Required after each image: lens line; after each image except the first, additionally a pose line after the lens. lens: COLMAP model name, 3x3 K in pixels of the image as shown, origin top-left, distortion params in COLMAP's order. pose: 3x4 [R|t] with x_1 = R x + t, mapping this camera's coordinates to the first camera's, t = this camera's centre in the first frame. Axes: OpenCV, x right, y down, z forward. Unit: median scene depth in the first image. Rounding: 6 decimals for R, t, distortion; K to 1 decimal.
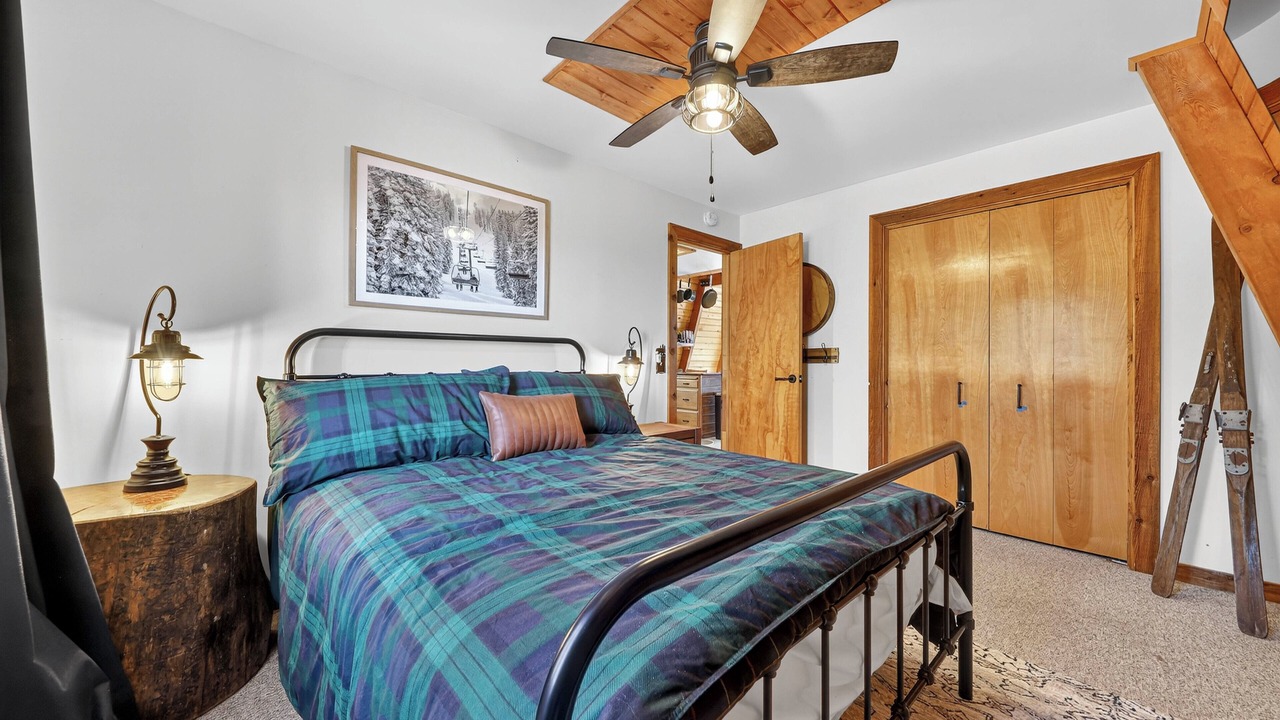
lens RADIAL K [[459.5, 0, 640.0], [0, 459.5, 360.0], [0, 0, 1]] dist [-0.003225, -0.000451]
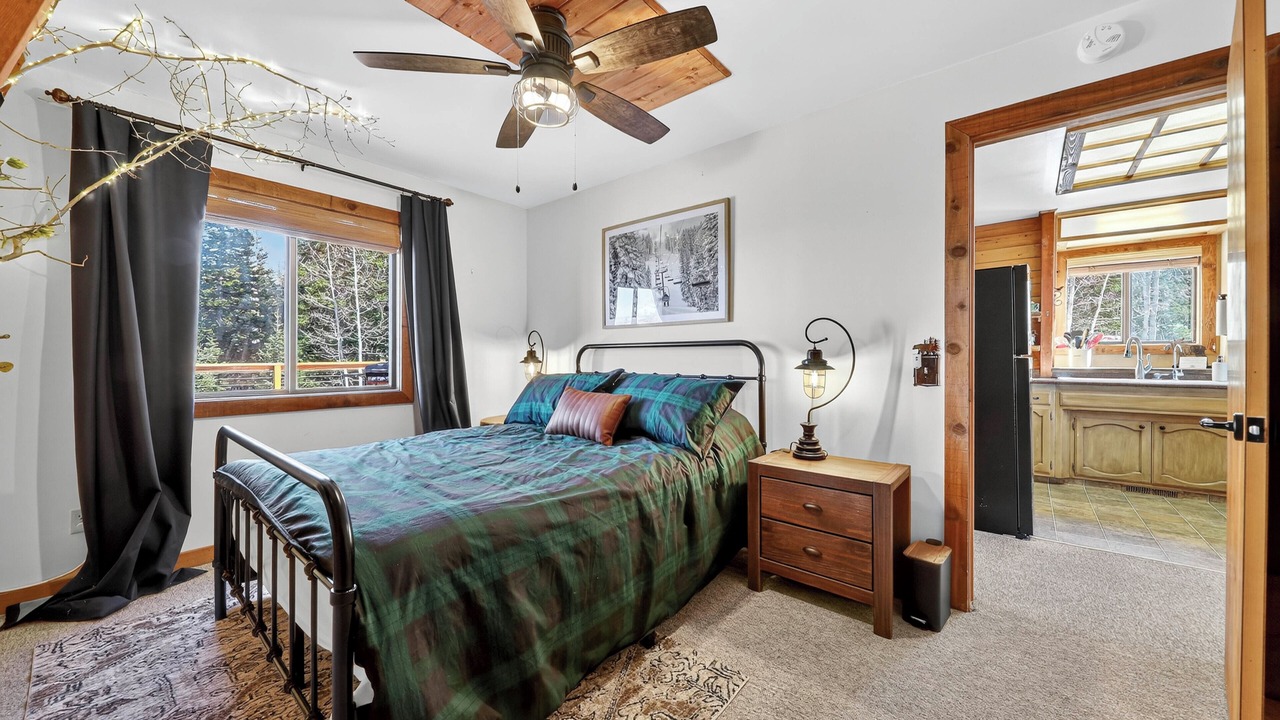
lens RADIAL K [[459.5, 0, 640.0], [0, 459.5, 360.0], [0, 0, 1]] dist [-0.003225, -0.000451]
pose [[0.126469, -0.015947, -0.991842, 0.800174], [-0.011832, 0.999775, -0.017583, 0.012507], [0.991900, 0.013960, 0.126252, 0.769632]]
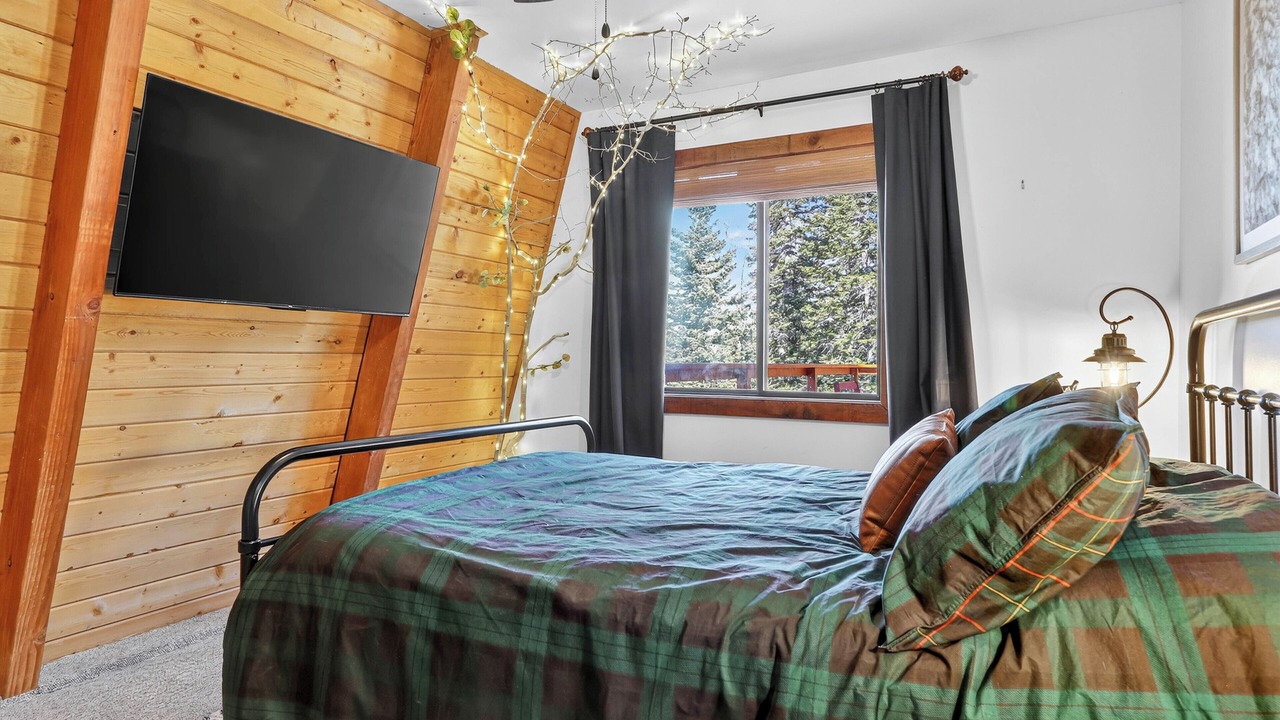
lens RADIAL K [[725.7, 0, 640.0], [0, 725.7, 360.0], [0, 0, 1]] dist [-0.000707, -0.000640]
pose [[-0.947472, -0.027421, -0.318660, 0.496569], [-0.031603, 0.999469, 0.007962, 0.011050], [0.318273, 0.017614, -0.947836, 1.095050]]
